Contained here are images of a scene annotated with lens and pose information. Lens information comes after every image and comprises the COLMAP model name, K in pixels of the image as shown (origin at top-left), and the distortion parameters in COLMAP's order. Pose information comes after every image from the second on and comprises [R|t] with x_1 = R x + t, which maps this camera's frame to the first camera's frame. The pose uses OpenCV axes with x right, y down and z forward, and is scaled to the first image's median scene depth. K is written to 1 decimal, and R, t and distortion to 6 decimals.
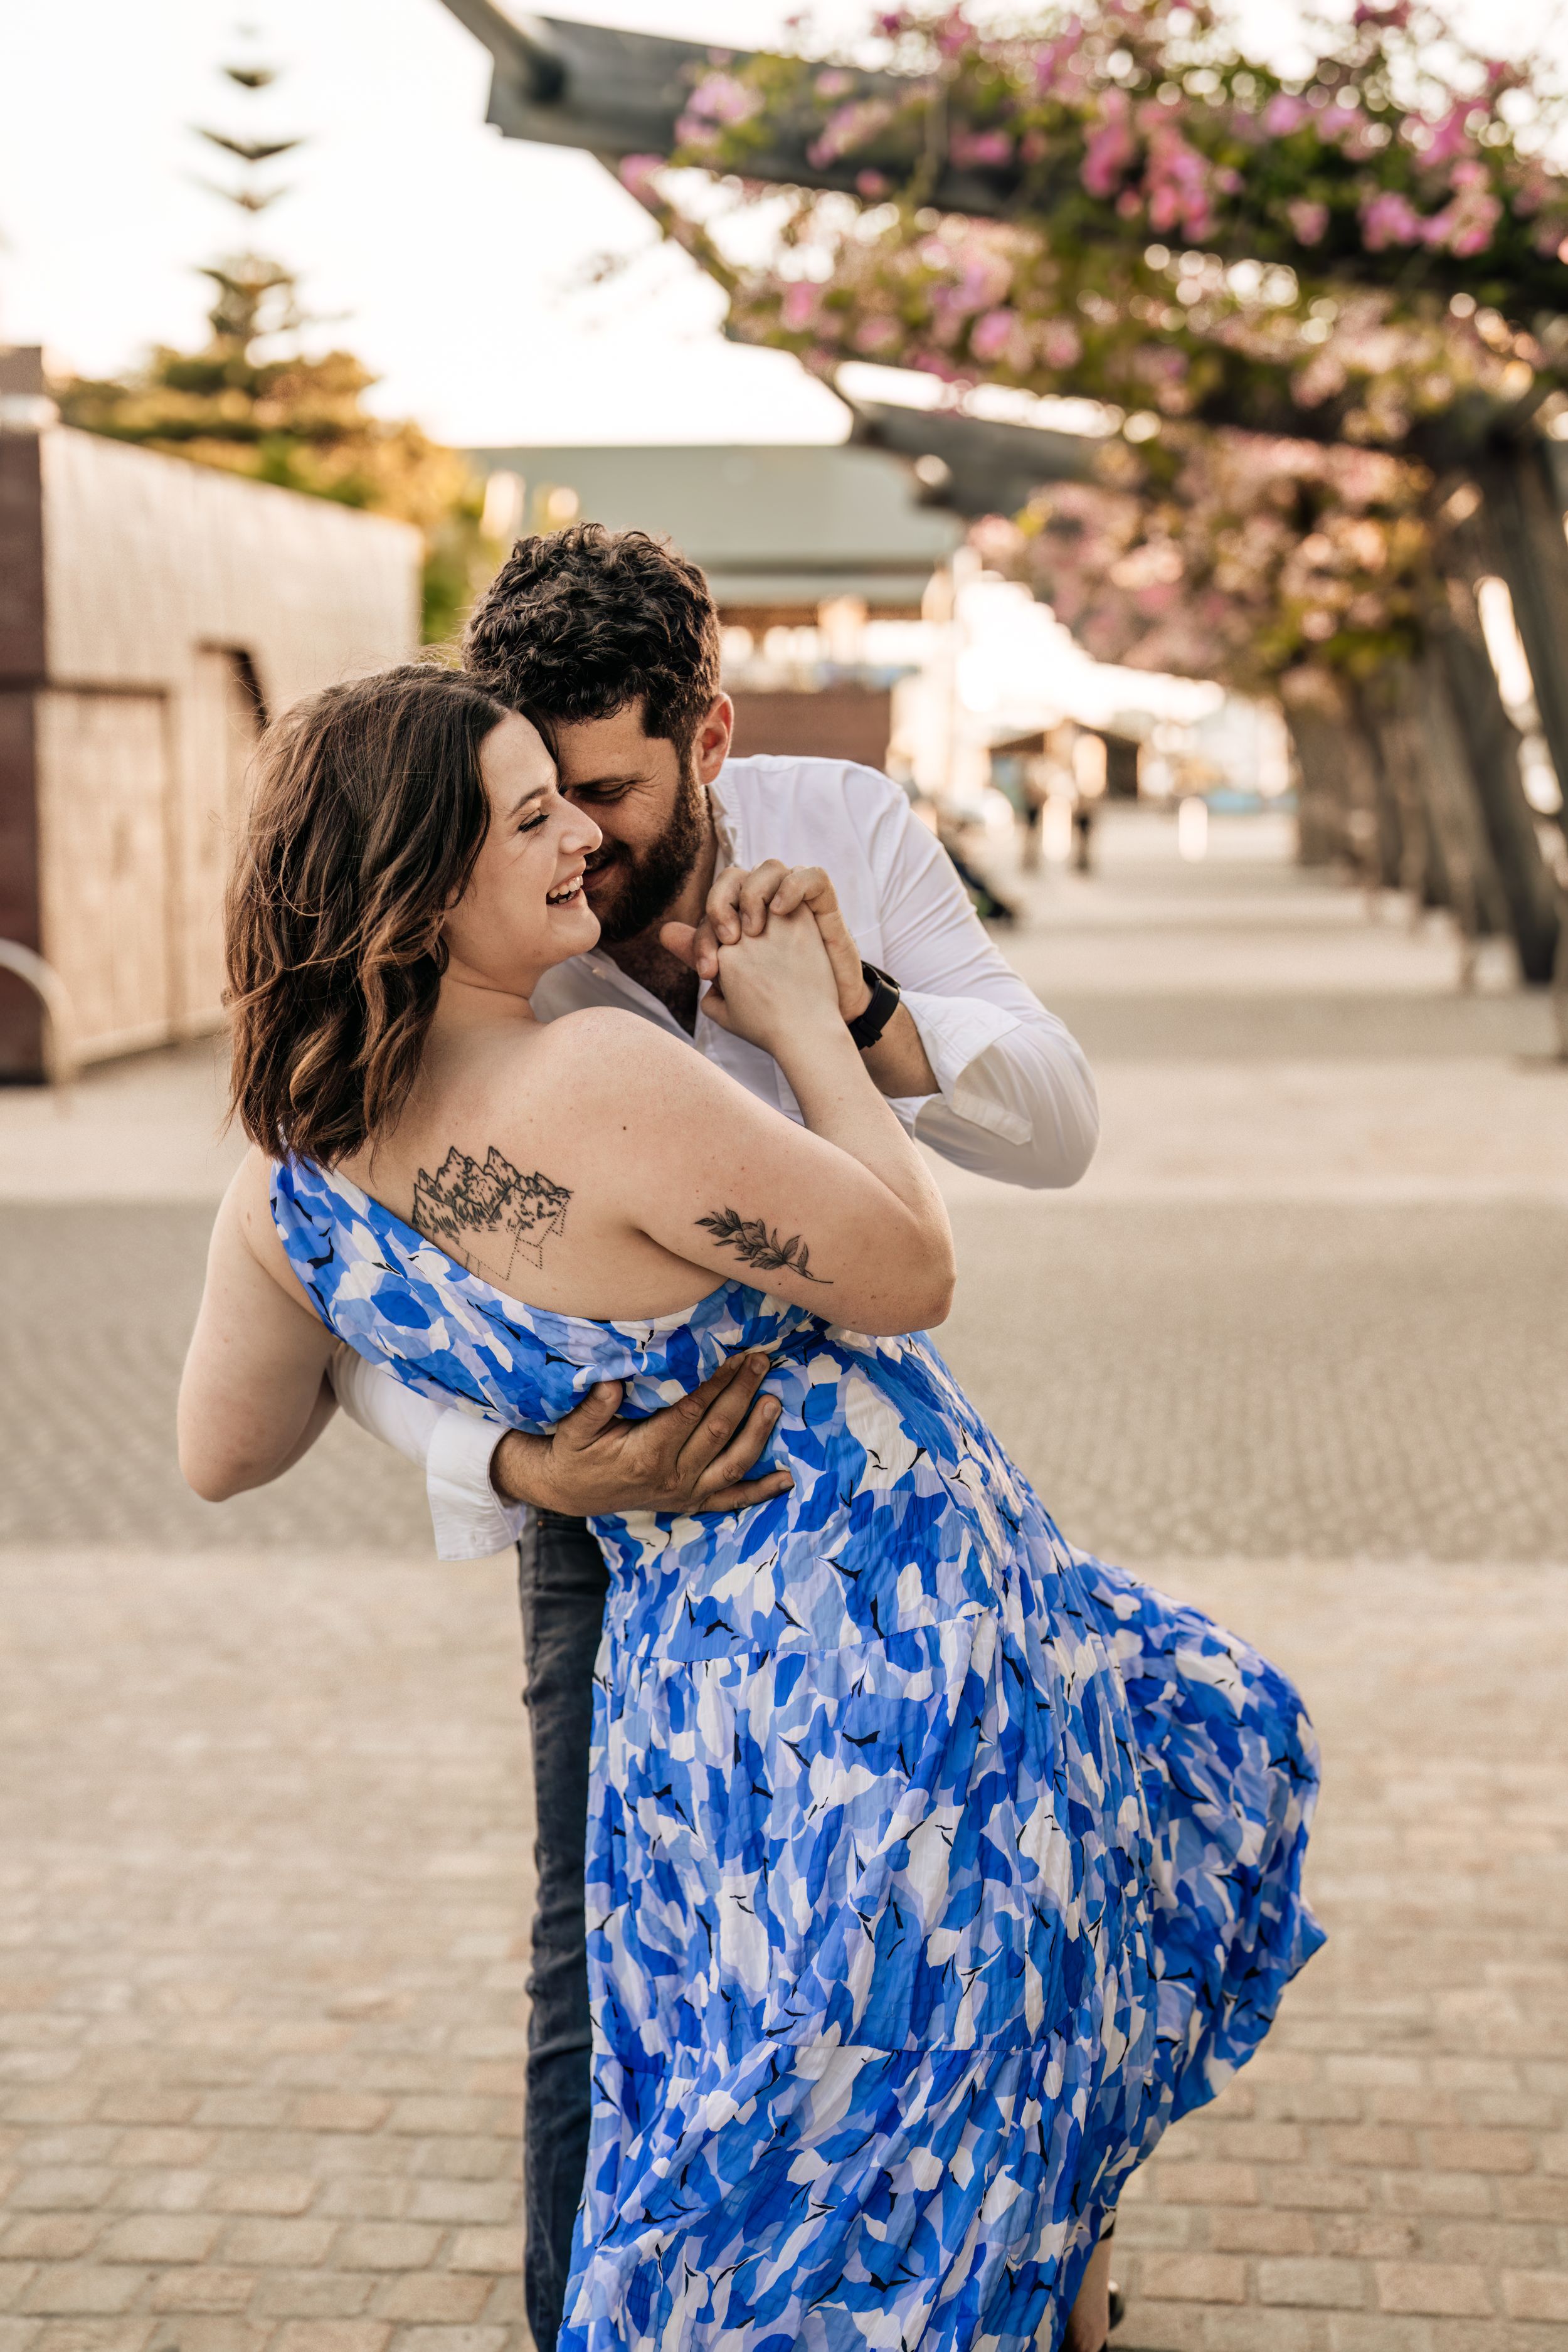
lens RADIAL K [[3251.6, 0, 781.0], [0, 3251.6, 1030.6], [0, 0, 1]] dist [-0.231782, 0.762980]
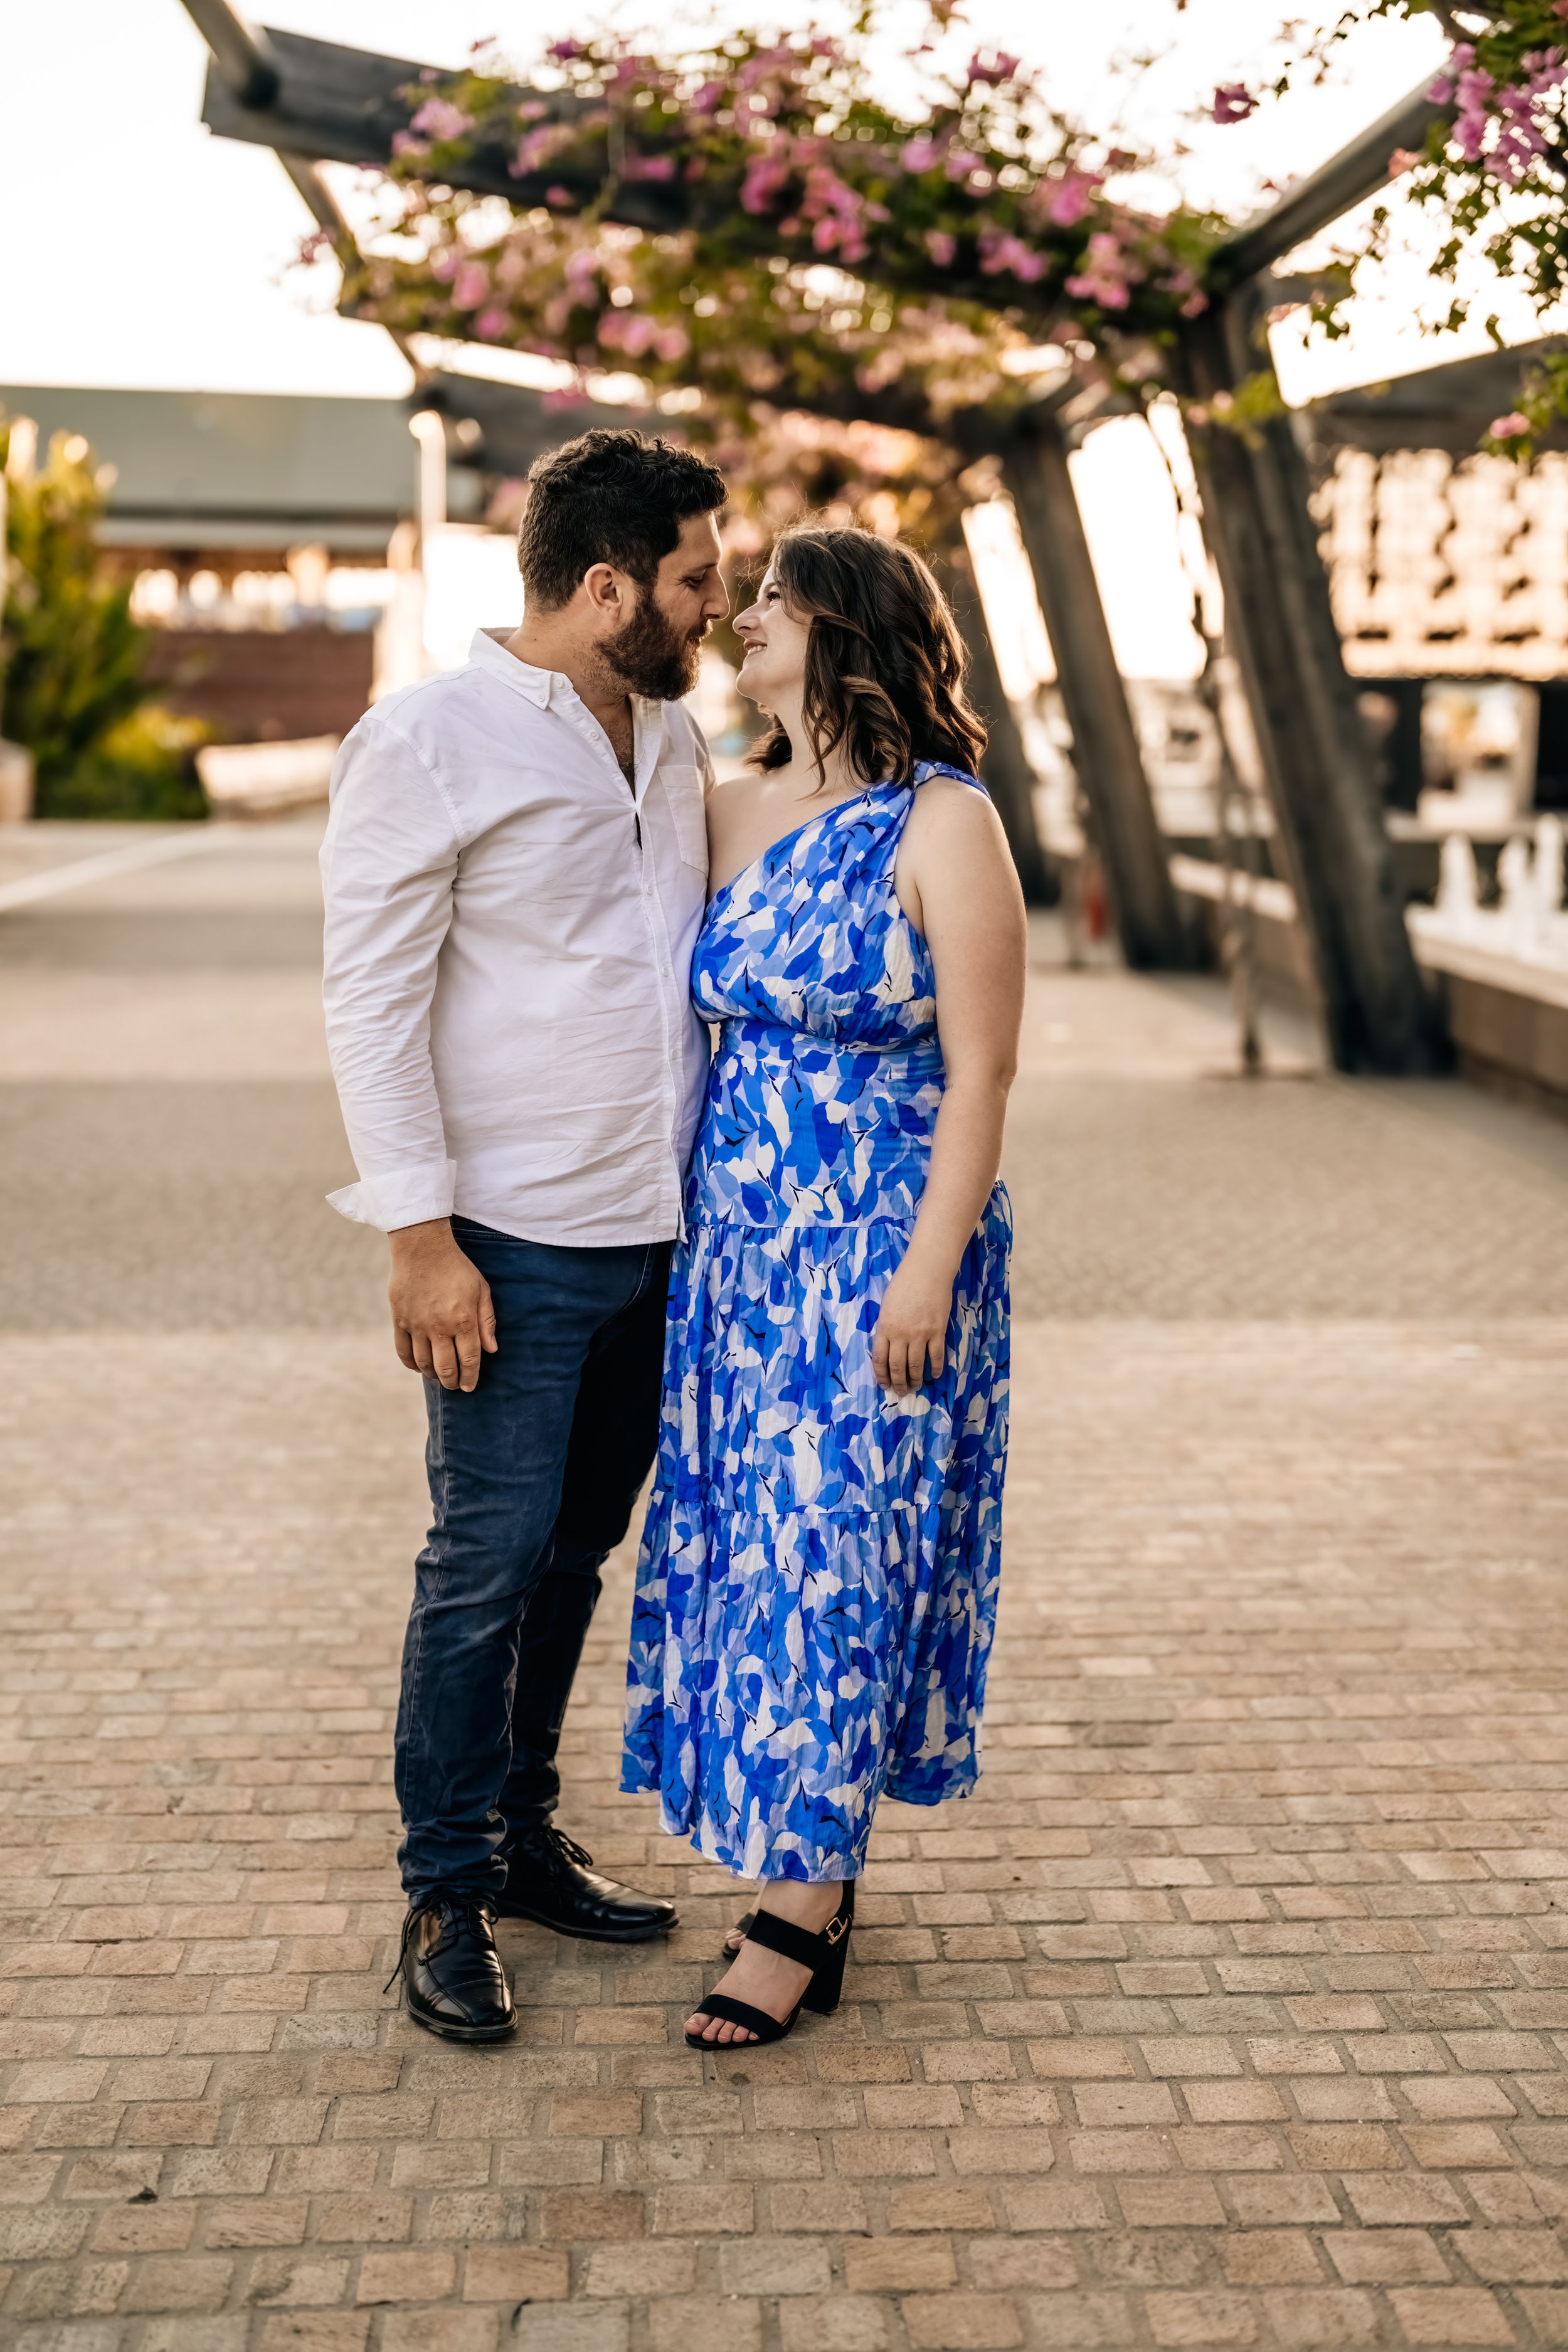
lens RADIAL K [[3251.6, 0, 781.0], [0, 3251.6, 1030.6], [0, 0, 1]] dist [-0.231782, 0.762980]
pose [[0.977864, -0.001979, 0.209231, -0.132702], [-0.001528, 0.999861, 0.016599, 0.016590], [-0.209235, -0.016551, 0.977725, -0.146399]]
